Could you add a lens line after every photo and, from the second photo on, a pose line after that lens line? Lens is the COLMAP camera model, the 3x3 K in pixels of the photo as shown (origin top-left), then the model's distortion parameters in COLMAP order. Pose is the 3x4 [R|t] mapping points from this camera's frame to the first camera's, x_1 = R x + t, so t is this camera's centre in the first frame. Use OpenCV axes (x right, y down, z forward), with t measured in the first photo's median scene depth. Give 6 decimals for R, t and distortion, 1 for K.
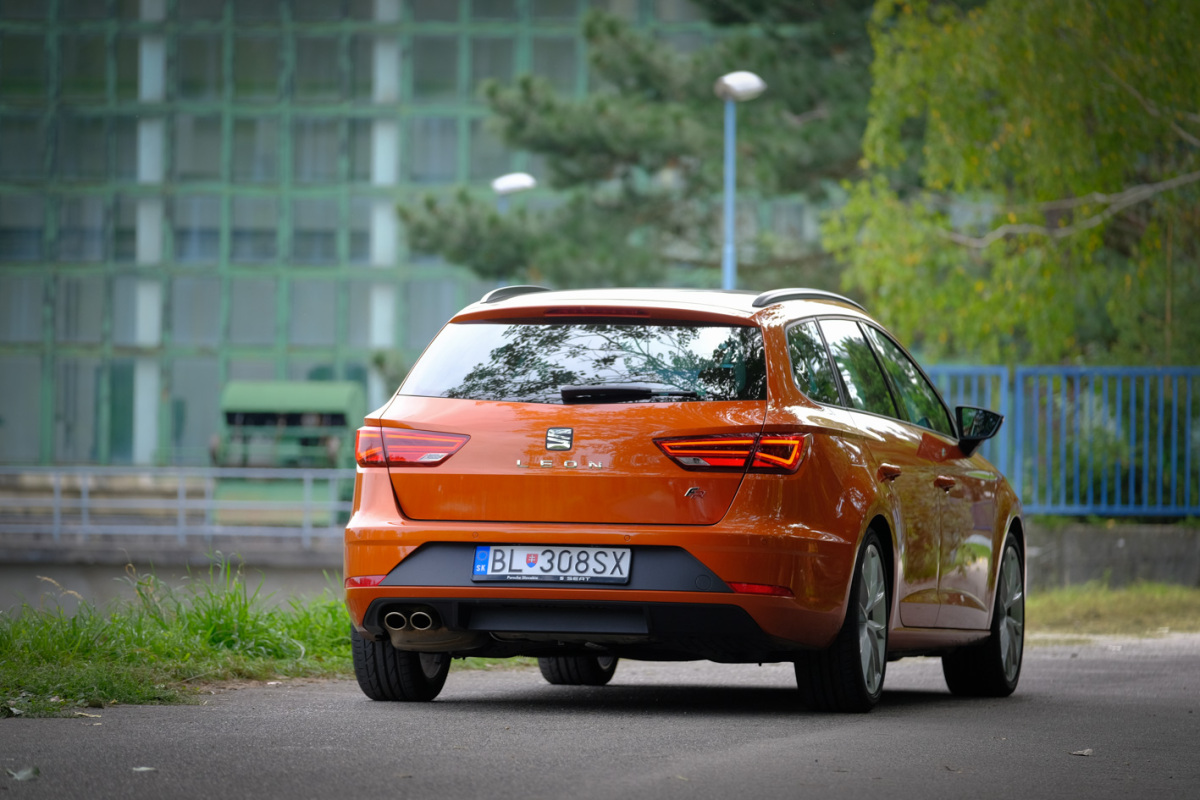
lens RADIAL K [[7004.1, 0, 606.1], [0, 7004.1, 398.1], [0, 0, 1]] dist [0.441369, 0.000000]
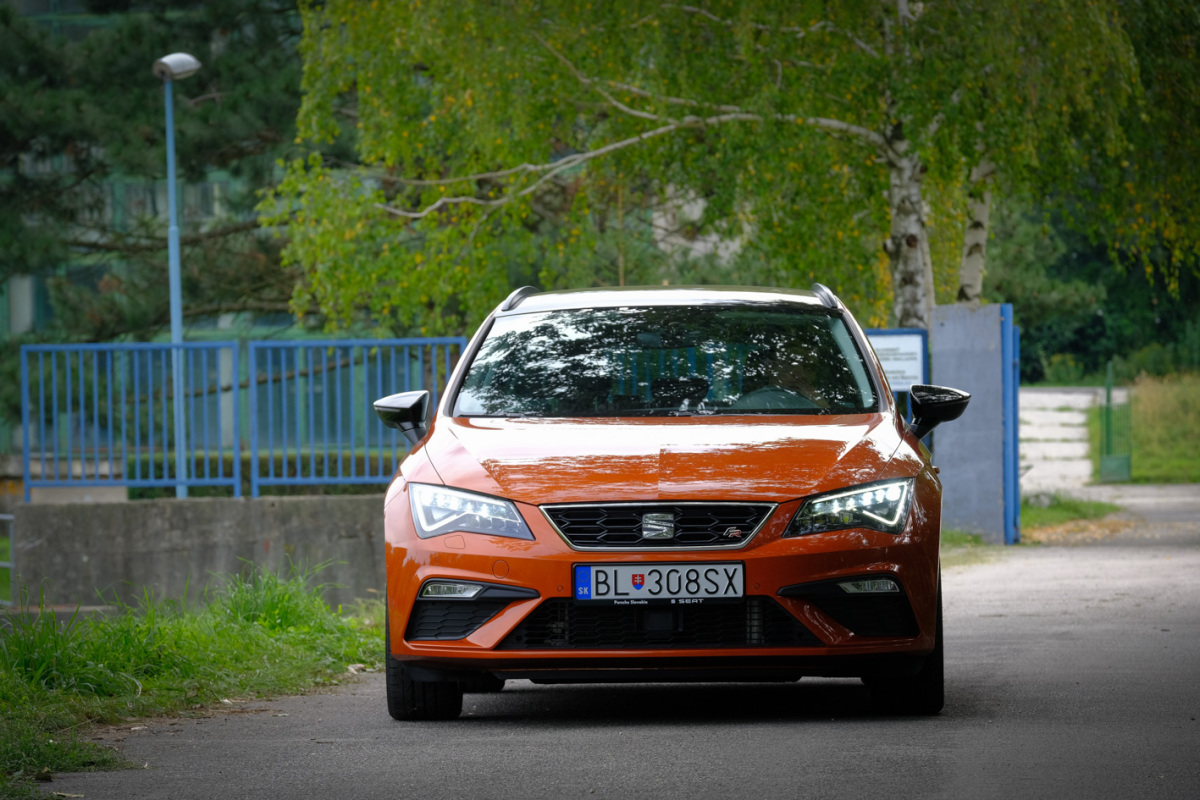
lens RADIAL K [[6445.3, 0, 603.8], [0, 6445.3, 400.4], [0, 0, 1]] dist [0.024613, 0.000000]
pose [[0.992104, -0.034500, 0.120580, -0.104044], [0.033854, 0.999399, 0.007405, -0.004161], [-0.120763, -0.003265, 0.992676, 0.232312]]
